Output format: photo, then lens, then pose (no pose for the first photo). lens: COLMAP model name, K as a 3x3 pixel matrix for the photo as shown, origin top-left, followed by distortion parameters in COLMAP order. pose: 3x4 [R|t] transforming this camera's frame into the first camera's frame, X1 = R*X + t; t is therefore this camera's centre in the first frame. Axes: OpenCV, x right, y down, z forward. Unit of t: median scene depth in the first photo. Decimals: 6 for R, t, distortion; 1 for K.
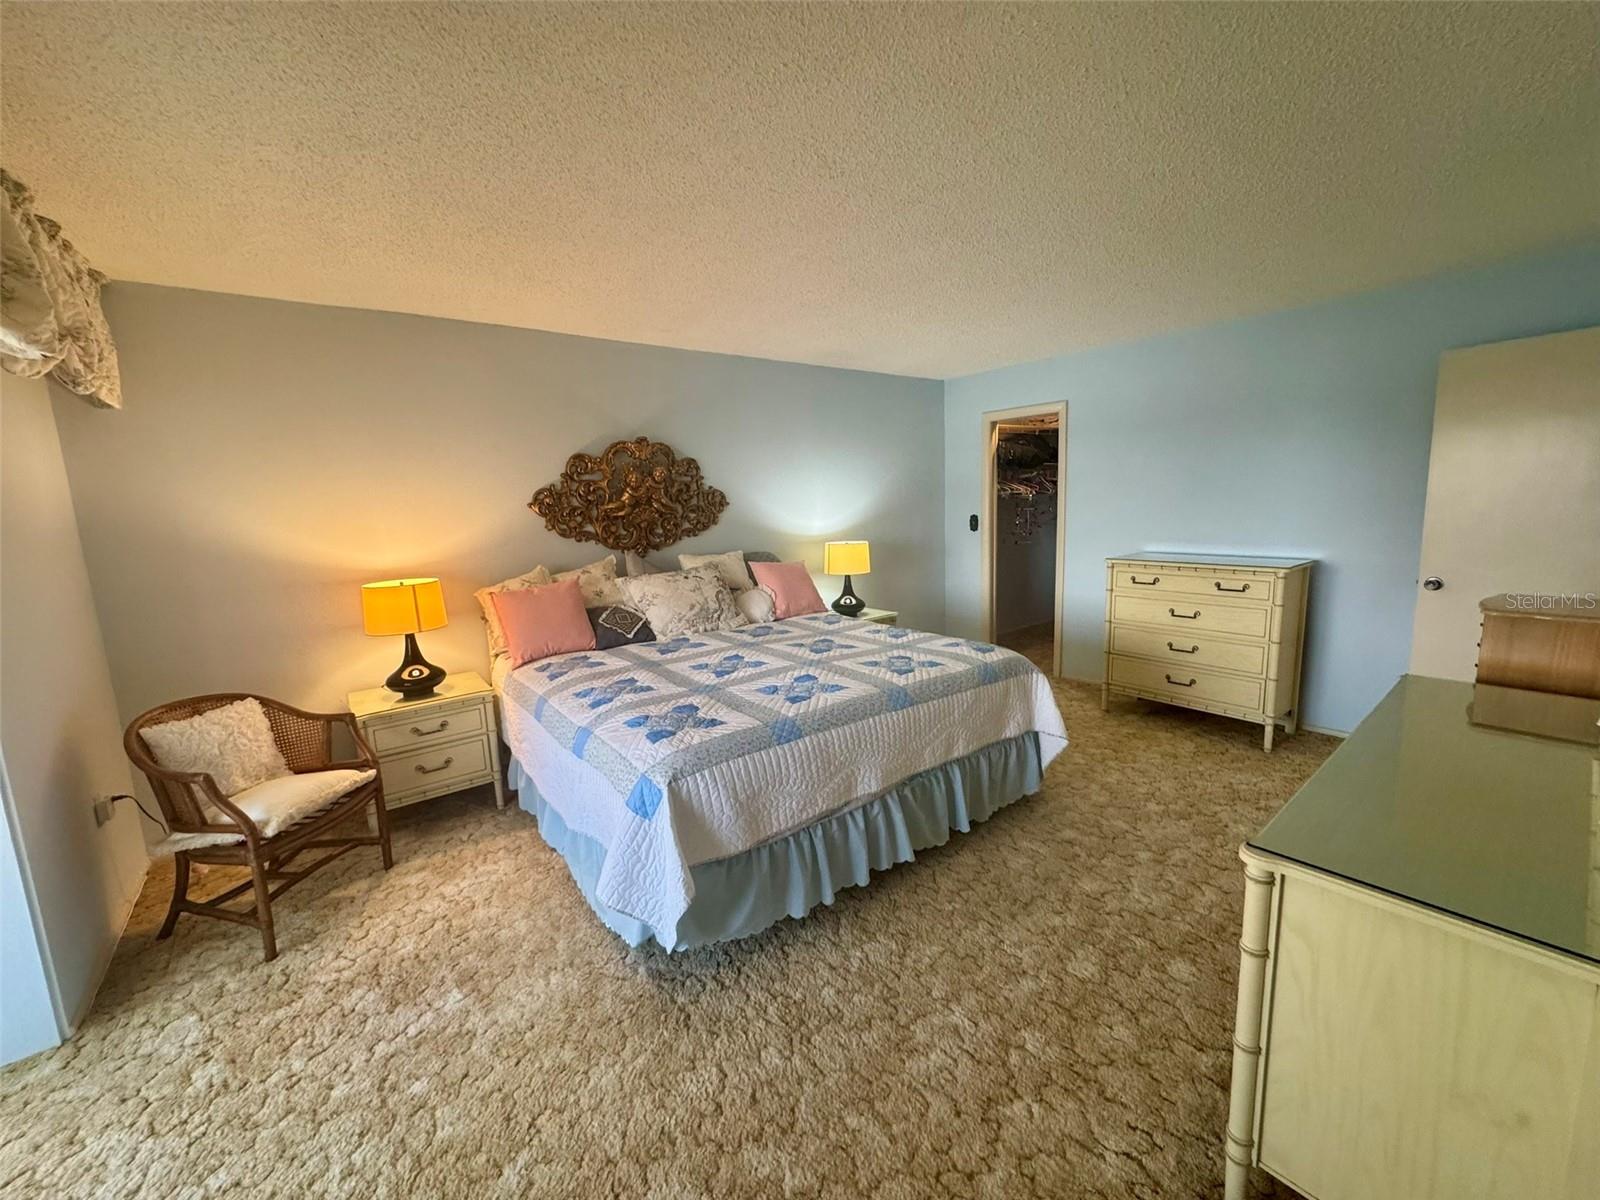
lens RADIAL K [[638.9, 0, 806.8], [0, 638.9, 594.1], [0, 0, 1]] dist [-0.000321, -0.000035]
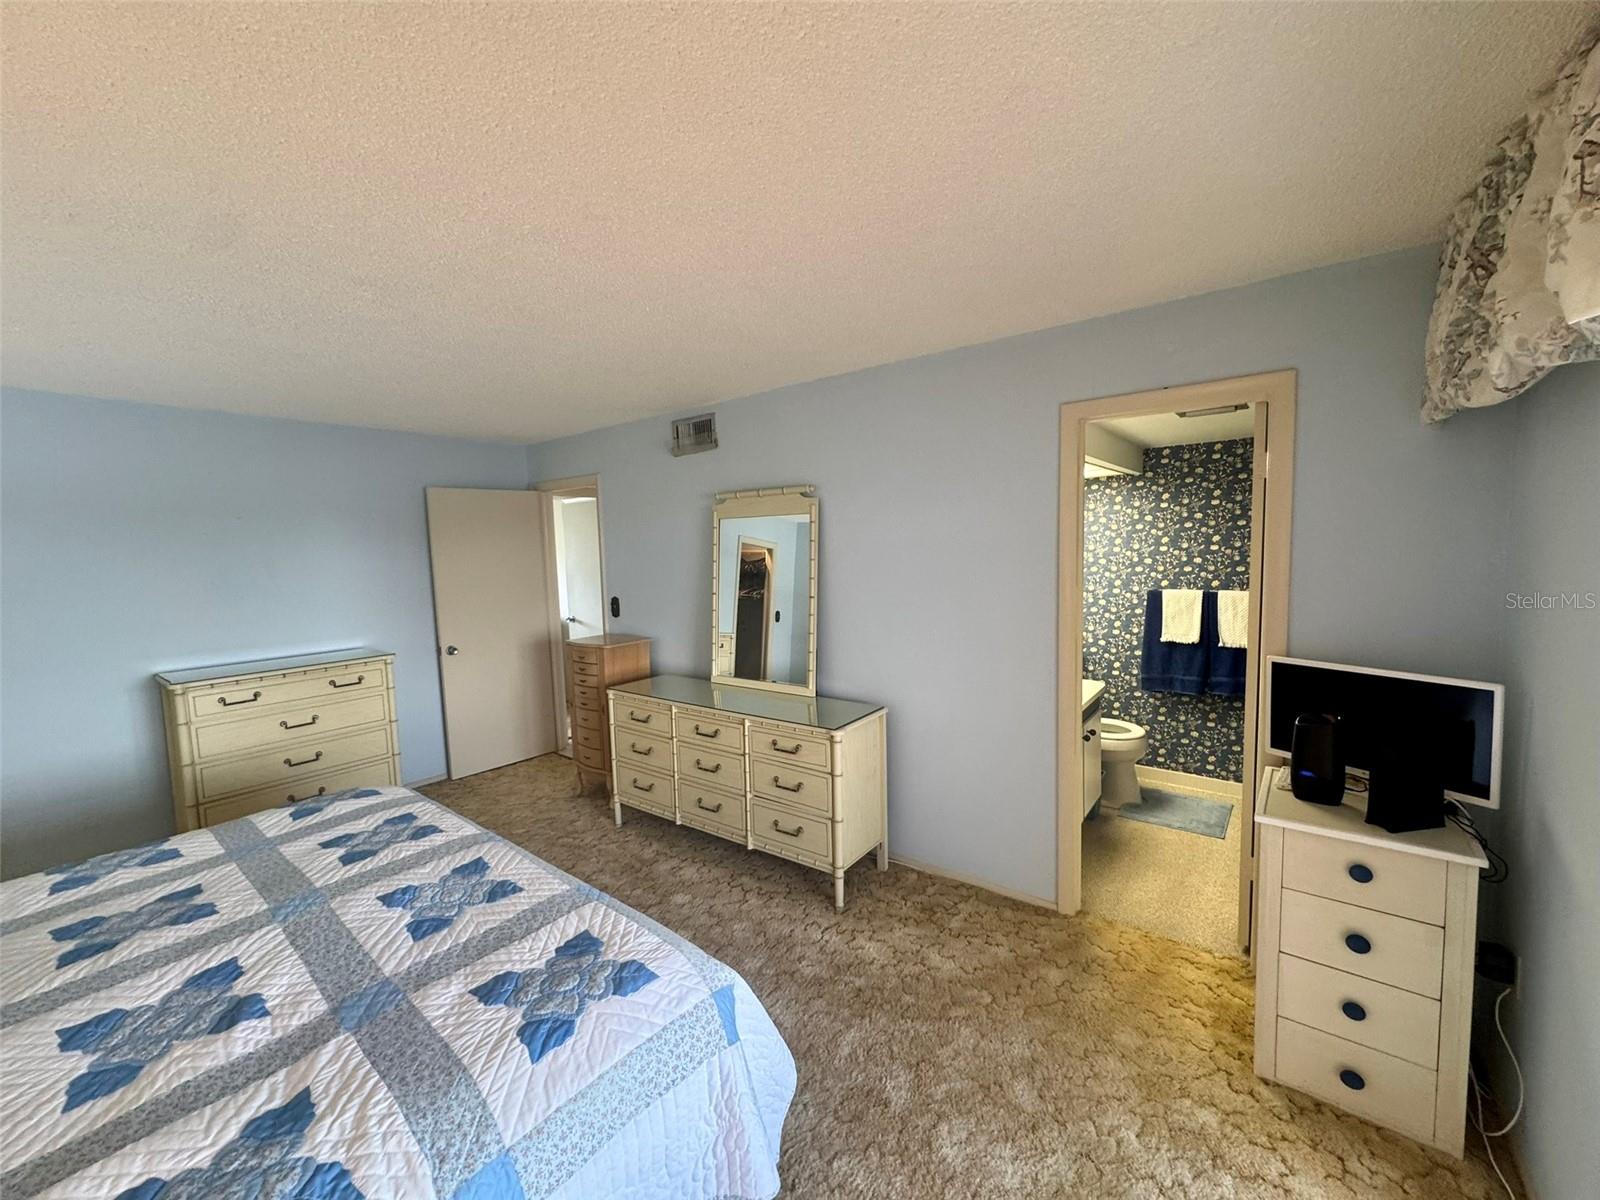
lens RADIAL K [[636.1, 0, 801.6], [0, 636.1, 596.6], [0, 0, 1]] dist [-0.002185, 0.000085]
pose [[-0.253059, -0.033965, 0.966855, -0.631180], [0.180945, 0.980086, 0.081789, -0.121595], [-0.950379, 0.195645, -0.241874, 0.670292]]
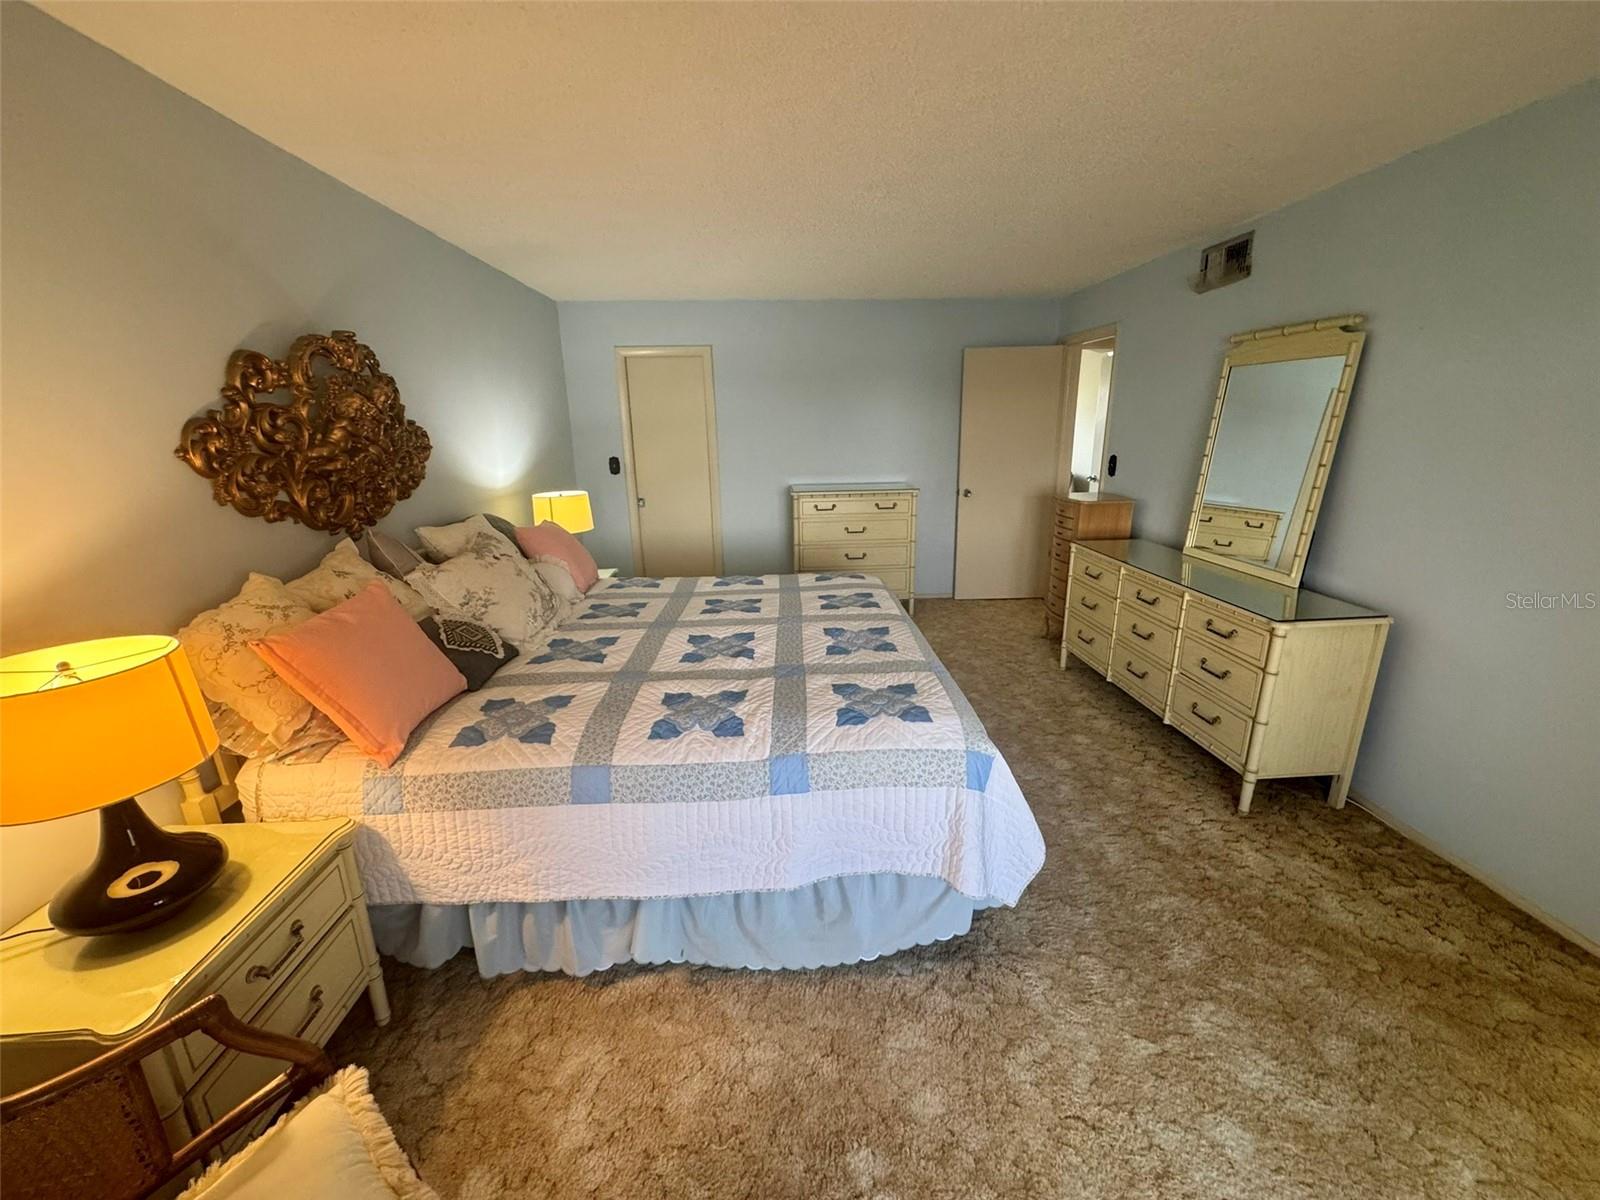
lens RADIAL K [[636.1, 0, 801.6], [0, 636.1, 596.6], [0, 0, 1]] dist [-0.002185, 0.000085]
pose [[0.568611, -0.194970, 0.799168, -0.721685], [0.118412, 0.980788, 0.155028, -0.067472], [-0.814040, 0.006481, 0.580773, 0.450952]]
